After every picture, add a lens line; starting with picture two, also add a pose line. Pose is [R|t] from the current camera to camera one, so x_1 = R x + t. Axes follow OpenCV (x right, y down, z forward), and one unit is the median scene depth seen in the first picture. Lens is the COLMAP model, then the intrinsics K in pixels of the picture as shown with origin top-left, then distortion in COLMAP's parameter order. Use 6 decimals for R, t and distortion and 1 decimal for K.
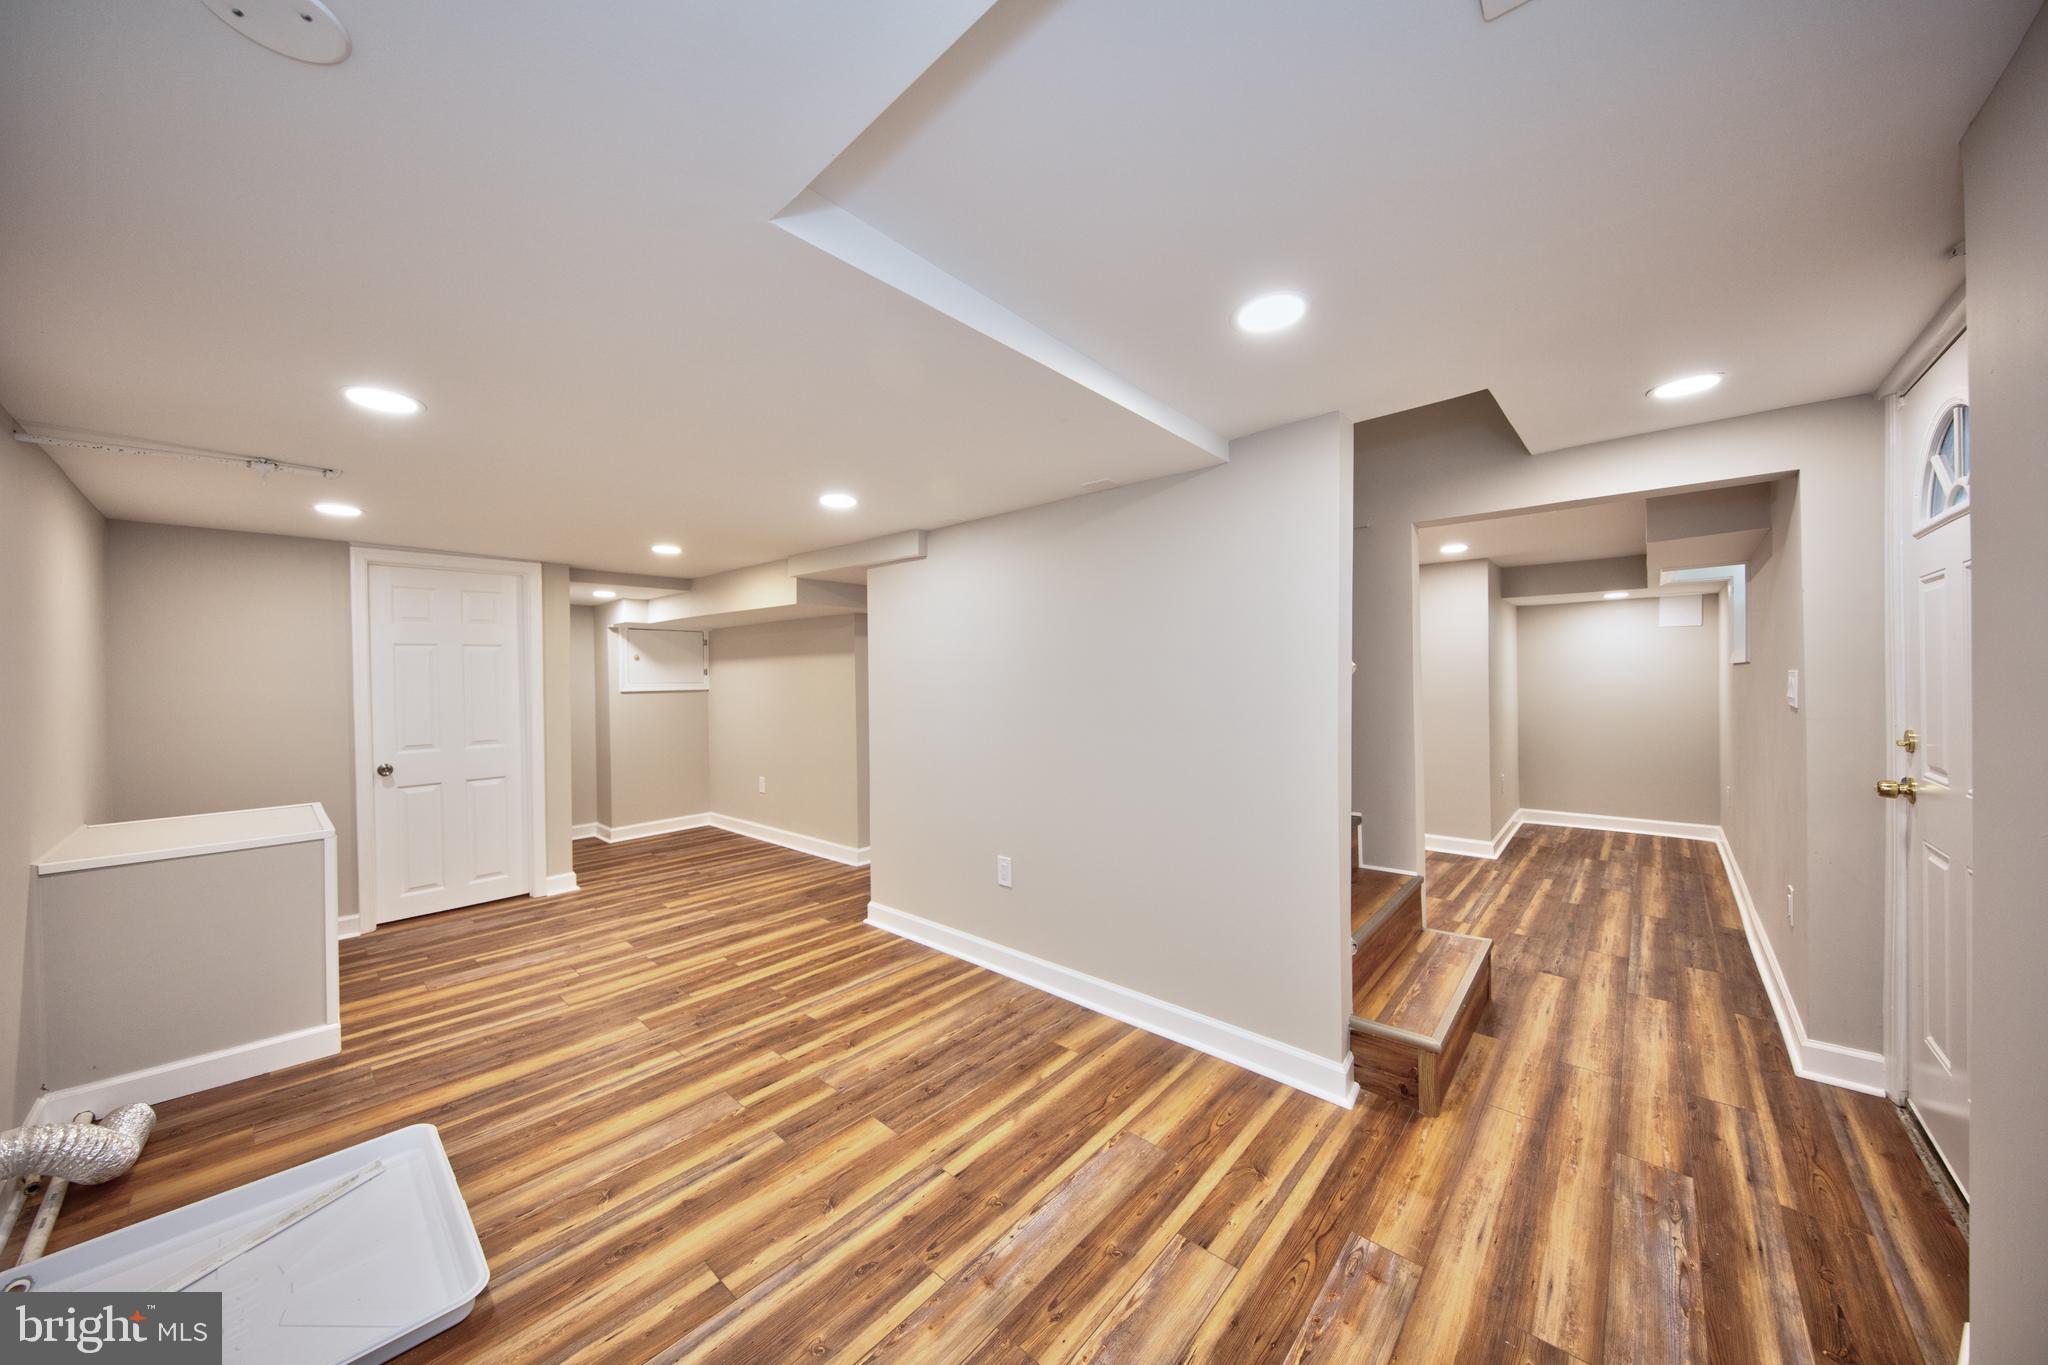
lens RADIAL K [[677.4, 0, 1026.8], [0, 677.4, 676.6], [0, 0, 1]] dist [0.000302, -0.000072]
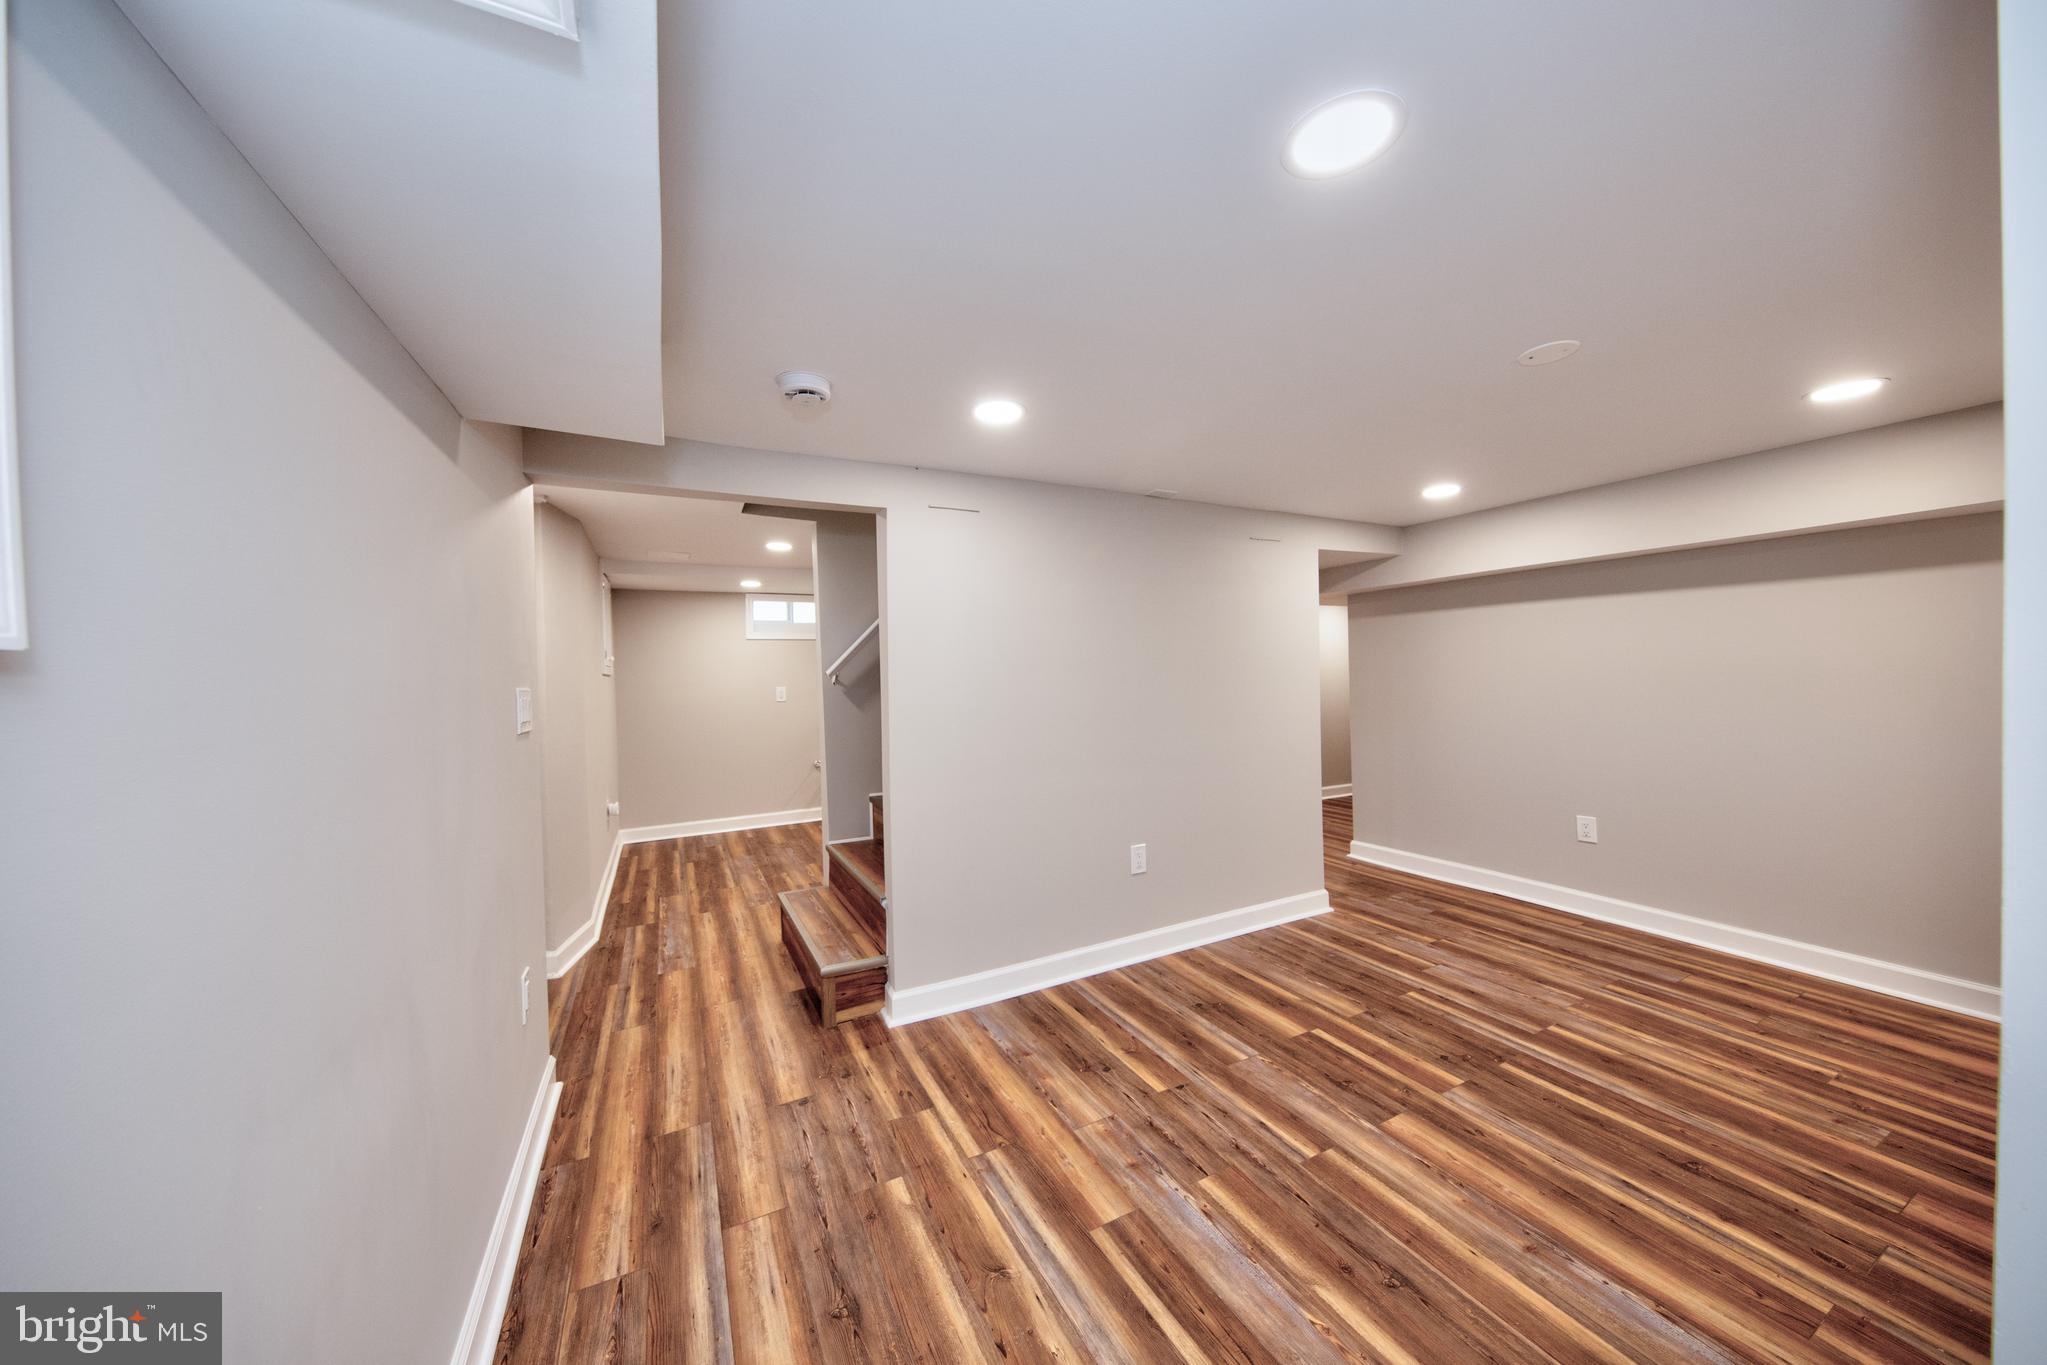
lens RADIAL K [[677.0, 0, 1026.3], [0, 677.0, 676.6], [0, 0, 1]] dist [0.000302, -0.000072]
pose [[-0.333039, 0.023828, -0.942612, 1.737238], [0.019297, 0.999644, 0.018452, -0.025171], [0.942716, -0.012044, -0.333380, 1.882351]]
